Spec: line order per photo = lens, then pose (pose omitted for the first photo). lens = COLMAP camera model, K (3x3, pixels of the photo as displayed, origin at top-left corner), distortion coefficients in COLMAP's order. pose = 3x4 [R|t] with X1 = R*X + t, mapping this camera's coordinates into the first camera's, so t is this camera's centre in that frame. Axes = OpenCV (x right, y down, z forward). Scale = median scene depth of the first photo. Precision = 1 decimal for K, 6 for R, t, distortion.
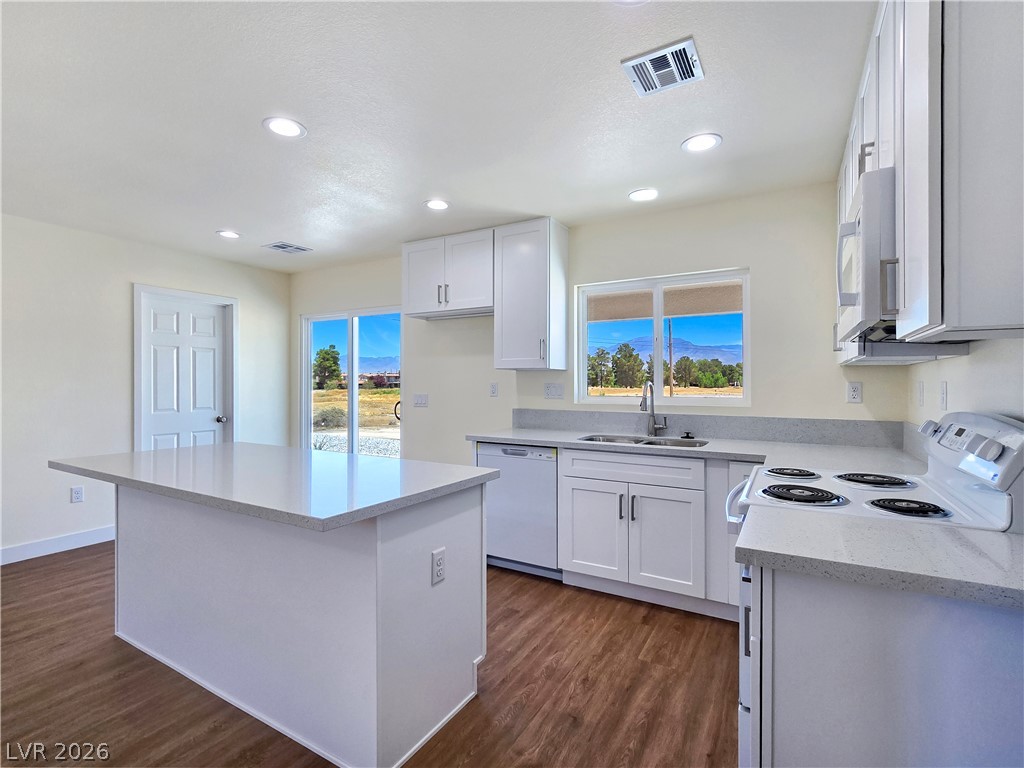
lens RADIAL K [[503.8, 0, 509.4], [0, 503.8, 376.9], [0, 0, 1]] dist [0.001505, -0.000660]
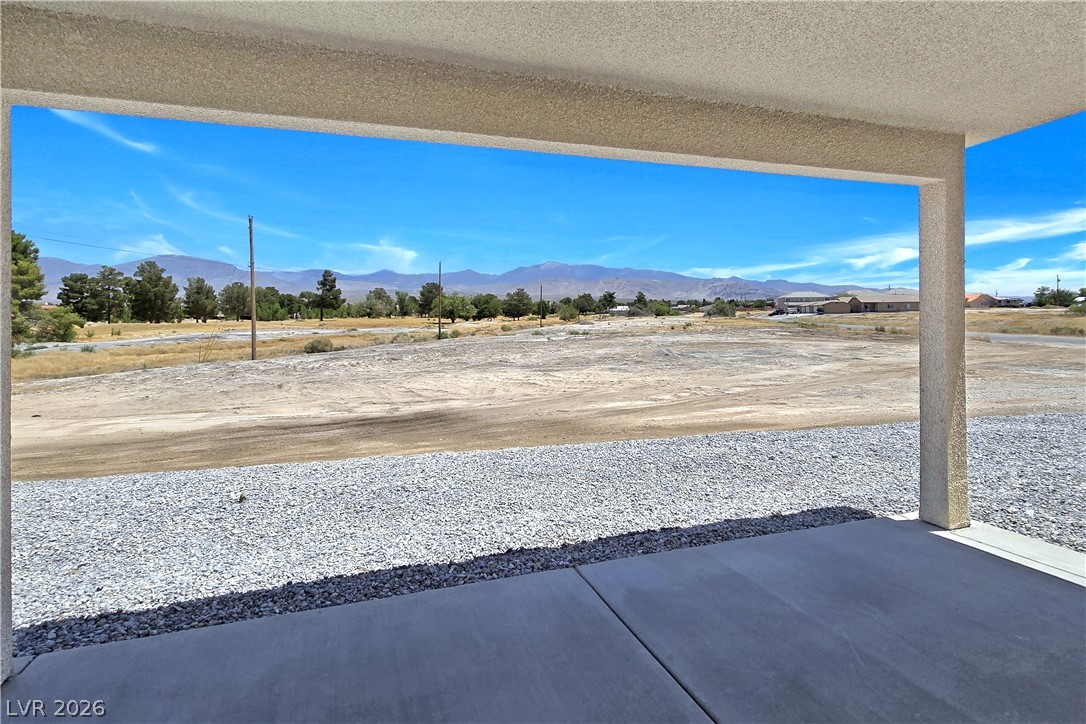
lens RADIAL K [[557.3, 0, 540.7], [0, 557.3, 315.2], [0, 0, 1]] dist [-0.000100, 0.001044]
pose [[0.651546, -0.007319, 0.758574, -0.315125], [-0.001856, 0.999935, 0.011242, 0.018809], [-0.758607, -0.008733, 0.651490, 1.234267]]
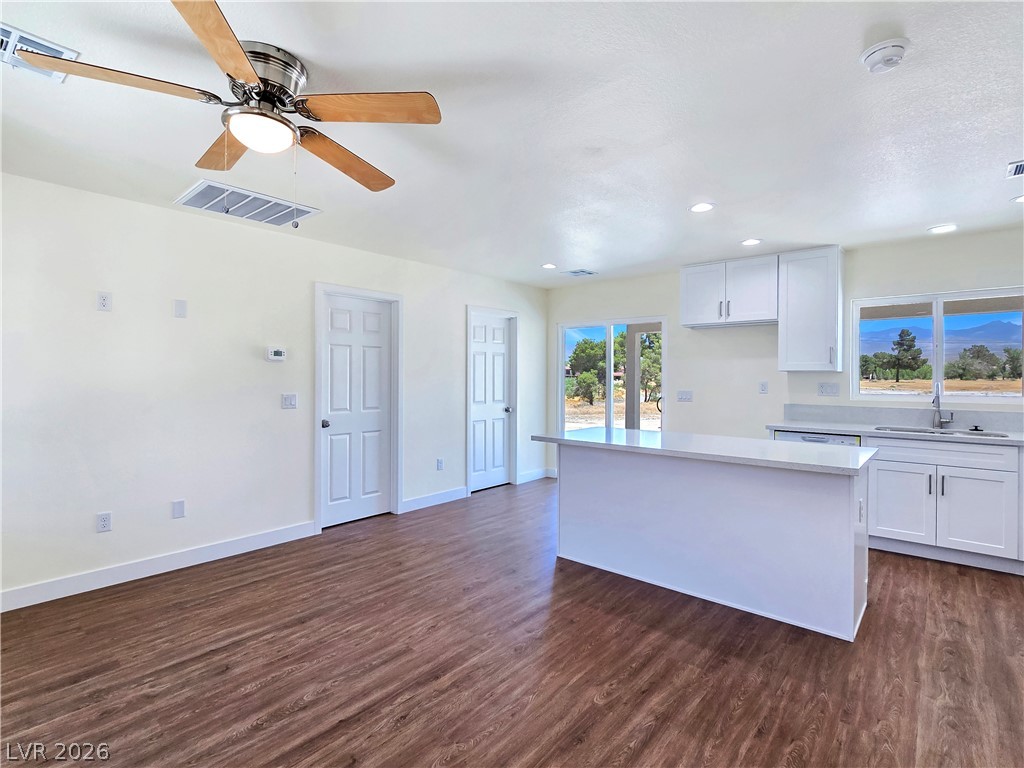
lens RADIAL K [[503.8, 0, 514.1], [0, 503.8, 379.2], [0, 0, 1]] dist [0.001505, -0.000660]
pose [[0.984320, 0.002048, -0.176380, -0.418116], [0.001394, 0.999811, 0.019389, -0.019652], [0.176387, -0.019331, 0.984131, -0.292590]]
